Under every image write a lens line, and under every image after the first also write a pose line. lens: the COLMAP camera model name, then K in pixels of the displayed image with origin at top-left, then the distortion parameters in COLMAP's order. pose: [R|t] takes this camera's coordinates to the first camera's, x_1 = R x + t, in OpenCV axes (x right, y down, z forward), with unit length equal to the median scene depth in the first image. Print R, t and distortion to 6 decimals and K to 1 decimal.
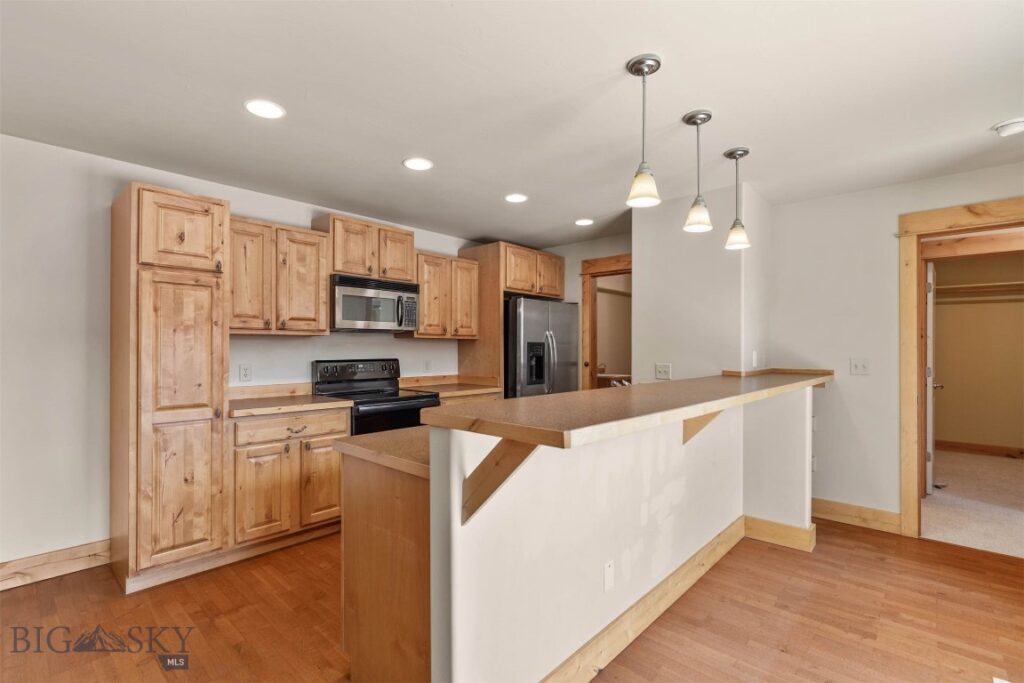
lens RADIAL K [[474.0, 0, 506.8], [0, 474.0, 349.1], [0, 0, 1]] dist [-0.001285, 0.002174]
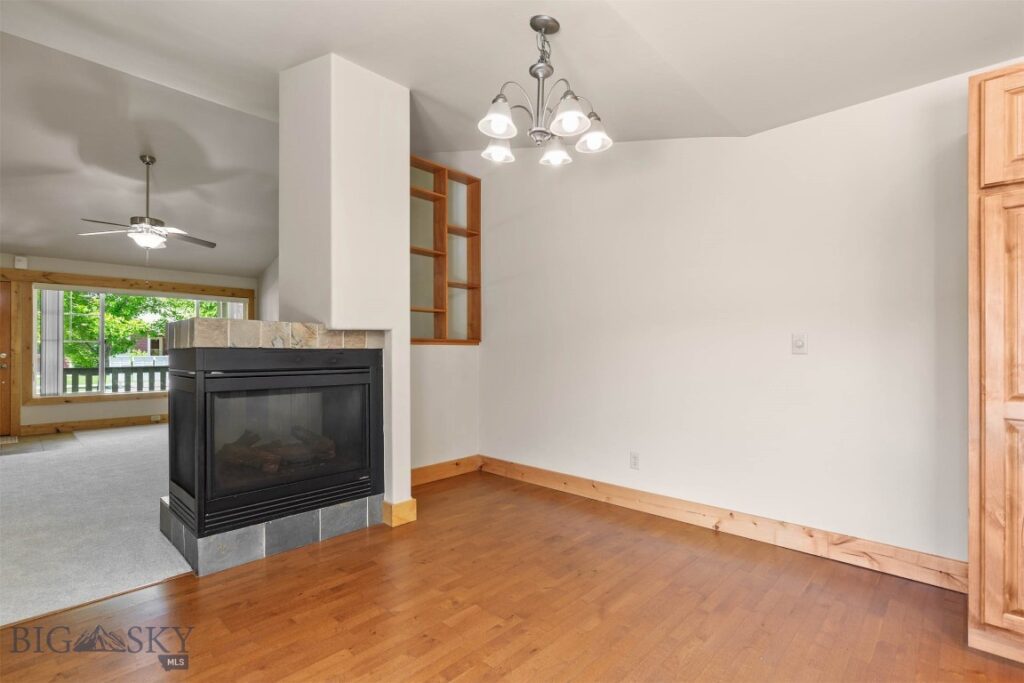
lens RADIAL K [[474.0, 0, 511.1], [0, 474.0, 349.4], [0, 0, 1]] dist [-0.001285, 0.002174]
pose [[-0.008153, -0.003335, -0.999961, -0.059894], [0.001345, 0.999993, -0.003346, 0.058351], [0.999966, -0.001372, -0.008149, 0.288647]]
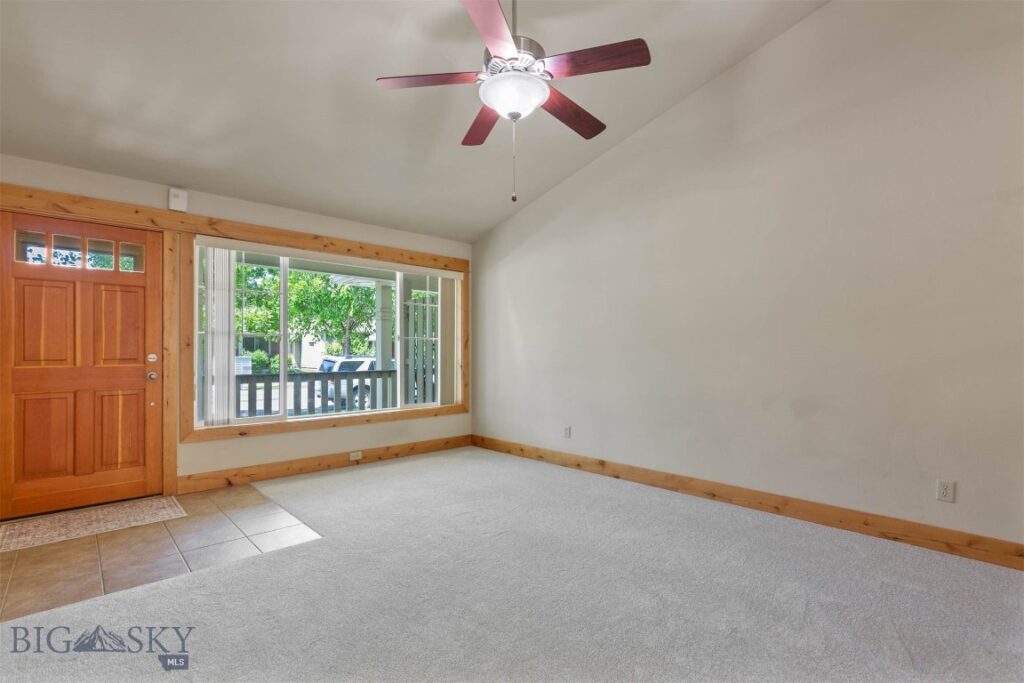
lens RADIAL K [[474.0, 0, 510.4], [0, 474.0, 350.5], [0, 0, 1]] dist [-0.001285, 0.002174]
pose [[-0.053012, -0.008002, -0.998562, -1.075423], [0.003227, 0.999961, -0.008184, 0.071322], [0.998589, -0.003656, -0.052984, -1.136463]]
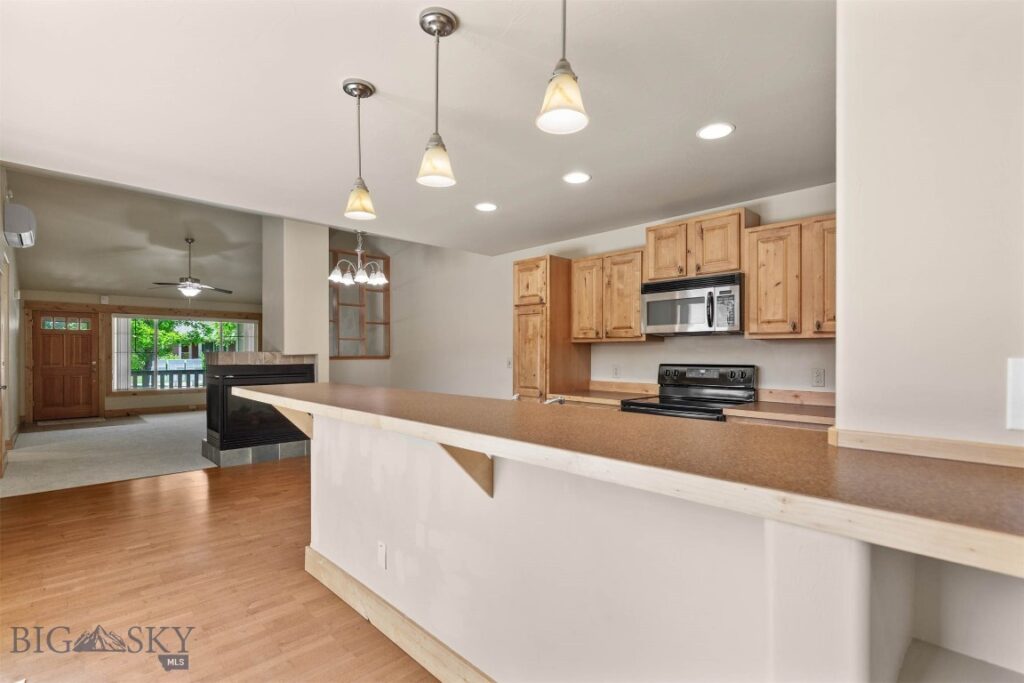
lens RADIAL K [[474.0, 0, 511.1], [0, 474.0, 356.7], [0, 0, 1]] dist [-0.001285, 0.002174]
pose [[-0.046133, 0.006983, -0.998911, 0.960042], [-0.002134, 0.999973, 0.007089, 0.000923], [0.998933, 0.002458, -0.046116, 0.988065]]
